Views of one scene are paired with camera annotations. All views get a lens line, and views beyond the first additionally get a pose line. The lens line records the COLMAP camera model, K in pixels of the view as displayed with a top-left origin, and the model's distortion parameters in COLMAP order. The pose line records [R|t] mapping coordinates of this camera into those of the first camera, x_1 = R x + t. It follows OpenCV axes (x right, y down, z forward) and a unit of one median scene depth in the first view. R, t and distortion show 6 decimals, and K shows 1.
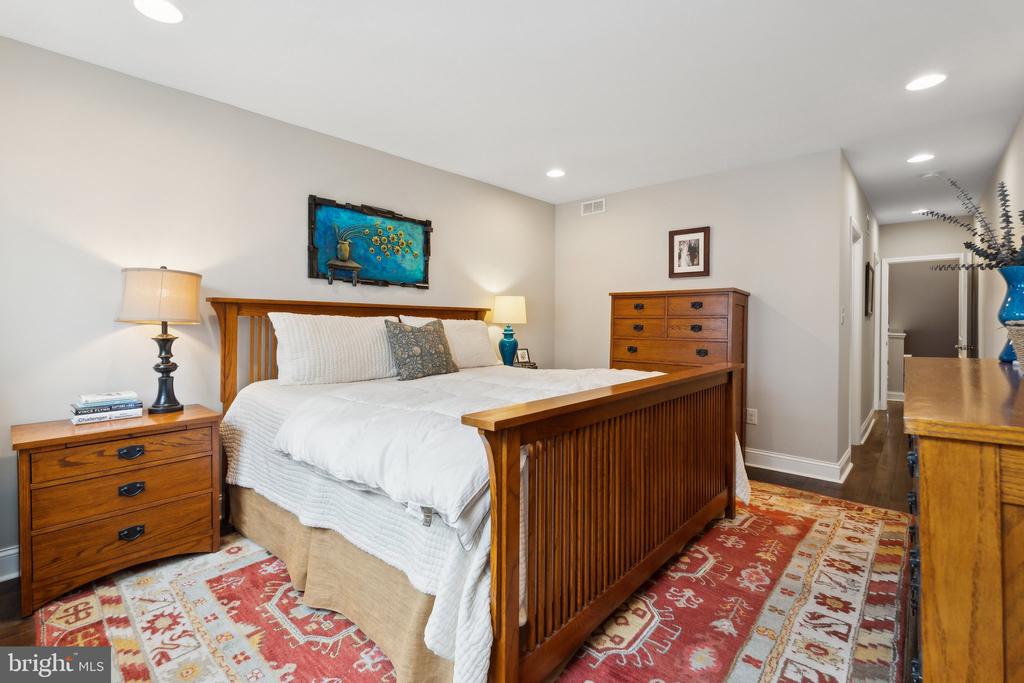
lens RADIAL K [[458.7, 0, 504.7], [0, 458.7, 330.1], [0, 0, 1]] dist [-0.003107, 0.000123]
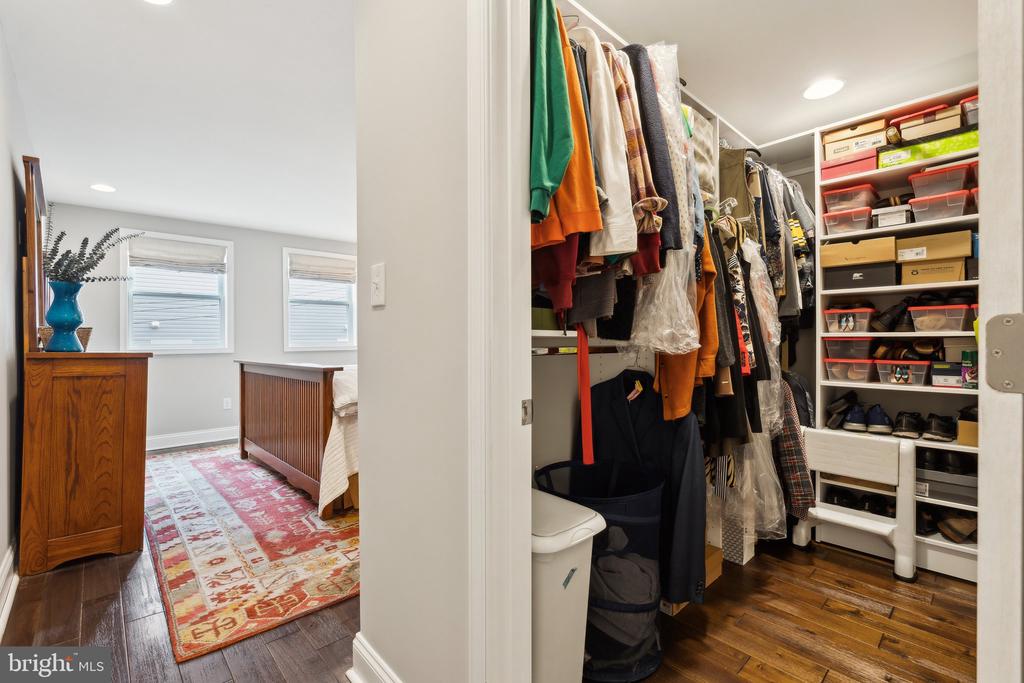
lens RADIAL K [[453.4, 0, 507.3], [0, 453.4, 336.8], [0, 0, 1]] dist [-0.003028, -0.000225]
pose [[-0.092655, -0.015418, -0.995579, 1.689953], [-0.010826, 0.999837, -0.014477, 0.025805], [0.995639, 0.009437, -0.092807, 1.735769]]
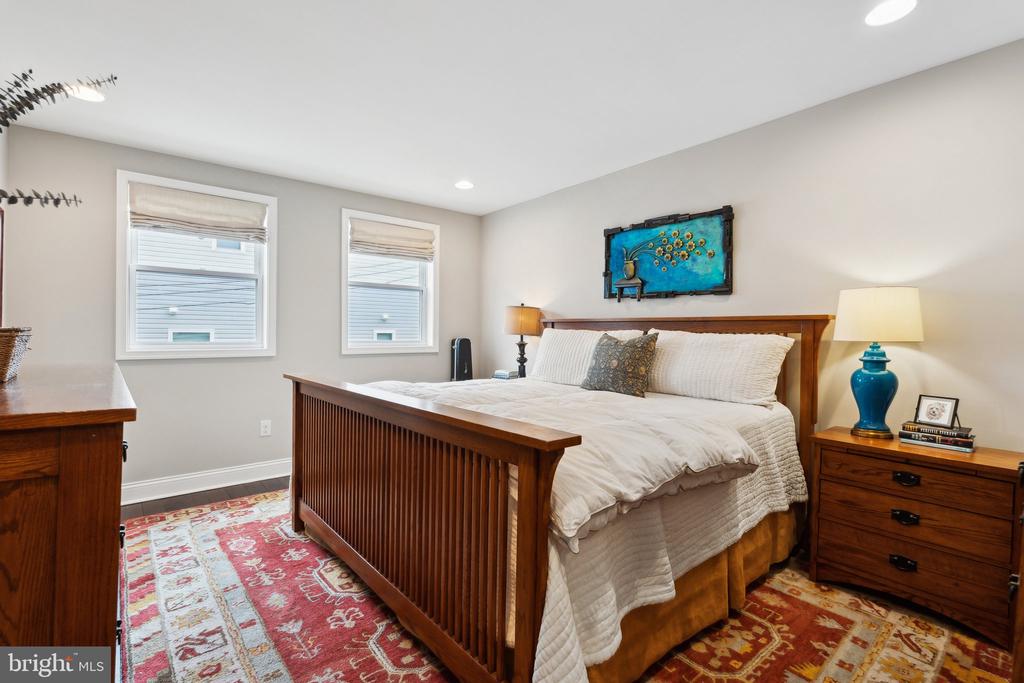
lens RADIAL K [[476.4, 0, 505.5], [0, 476.4, 336.9], [0, 0, 1]] dist [-0.000175, 0.000221]
pose [[-0.147572, -0.000133, -0.989051, 1.099745], [-0.032740, 0.999453, 0.004750, -0.014461], [0.988509, 0.033083, -0.147496, 1.210249]]
